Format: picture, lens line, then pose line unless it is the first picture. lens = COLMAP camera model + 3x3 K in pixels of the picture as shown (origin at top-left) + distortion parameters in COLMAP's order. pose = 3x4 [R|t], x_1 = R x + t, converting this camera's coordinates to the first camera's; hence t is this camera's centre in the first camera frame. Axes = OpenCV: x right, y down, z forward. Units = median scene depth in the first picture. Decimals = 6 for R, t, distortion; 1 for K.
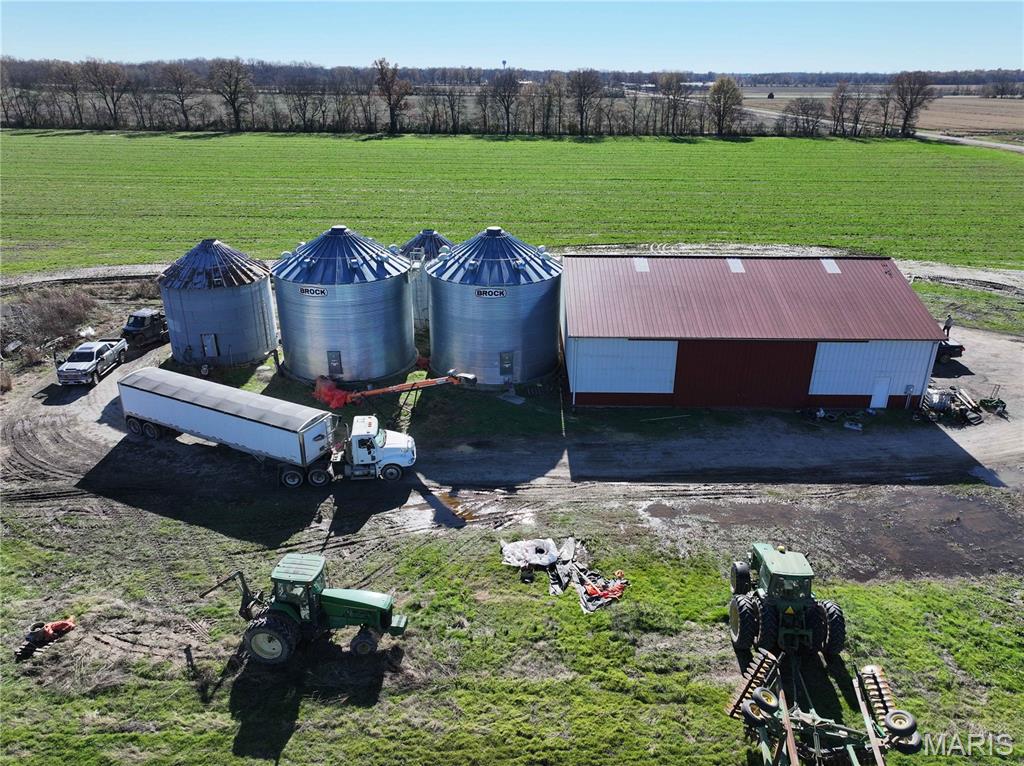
lens RADIAL K [[716.6, 0, 515.4], [0, 716.6, 382.7], [0, 0, 1]] dist [0.000367, 0.011781]
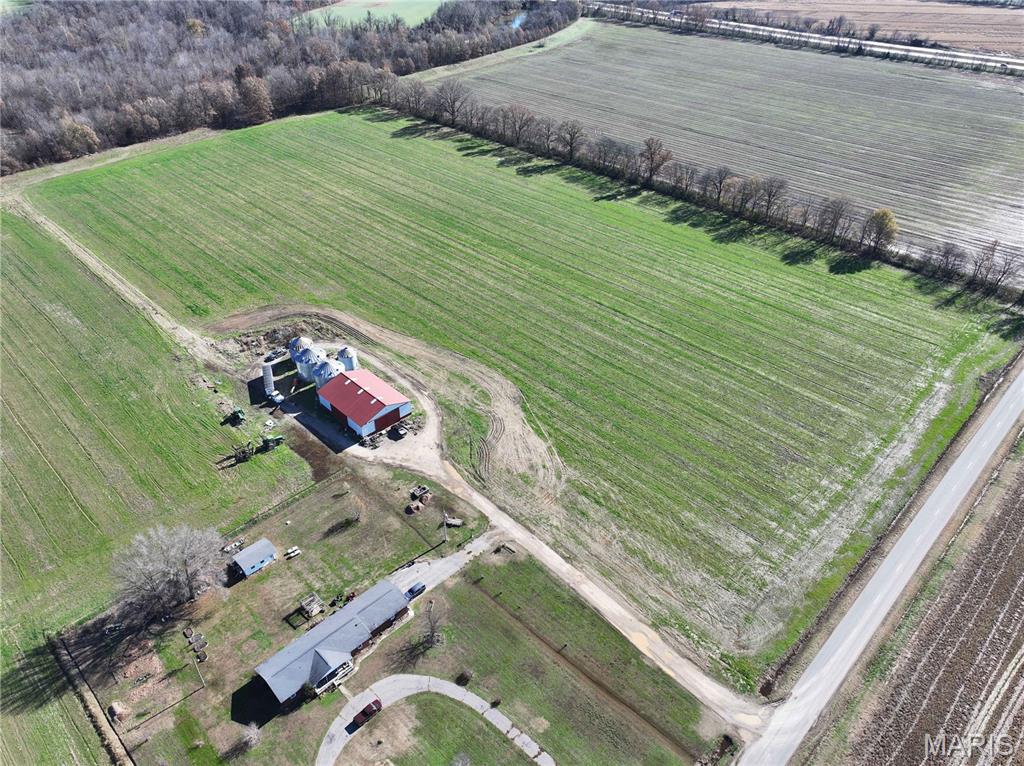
lens RADIAL K [[716.6, 0, 512.7], [0, 716.6, 382.9], [0, 0, 1]] dist [0.000367, 0.011781]
pose [[0.701885, 0.407061, -0.584516, 0.744449], [-0.283544, 0.912467, 0.294969, -0.375816], [0.653422, -0.041298, 0.755867, -0.349911]]
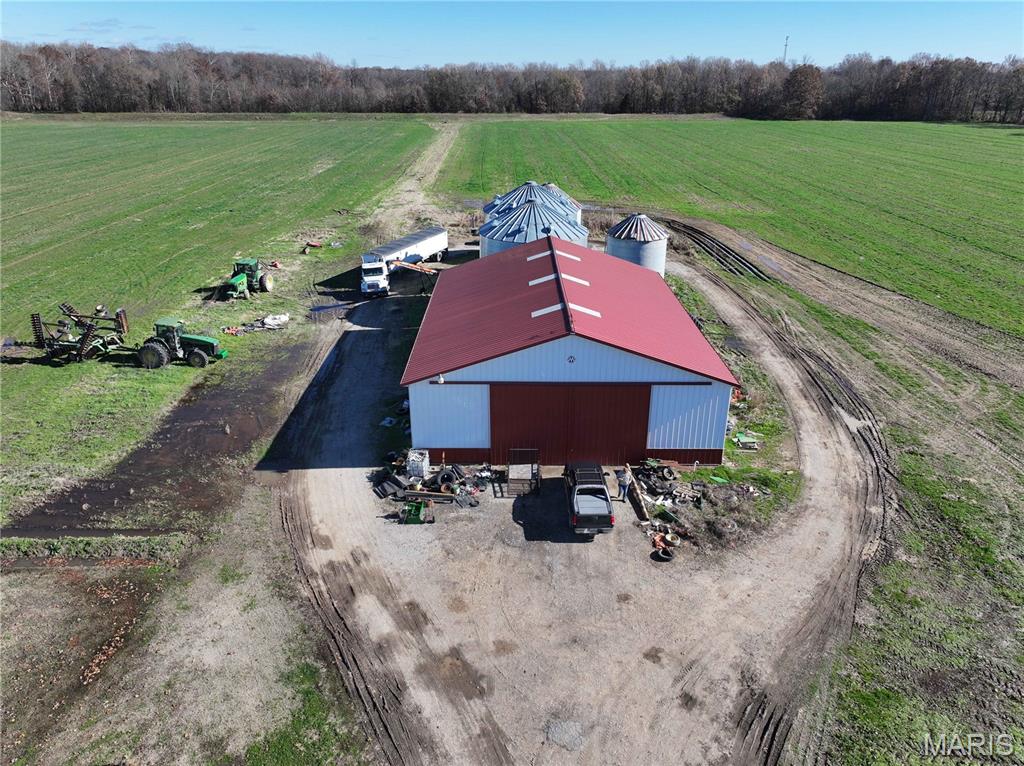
lens RADIAL K [[716.6, 0, 515.8], [0, 716.6, 383.9], [0, 0, 1]] dist [0.000367, 0.011781]
pose [[0.013094, 0.393404, -0.919272, 0.270573], [-0.406420, 0.842078, 0.354580, -0.081587], [0.913593, 0.368967, 0.170914, 0.189937]]
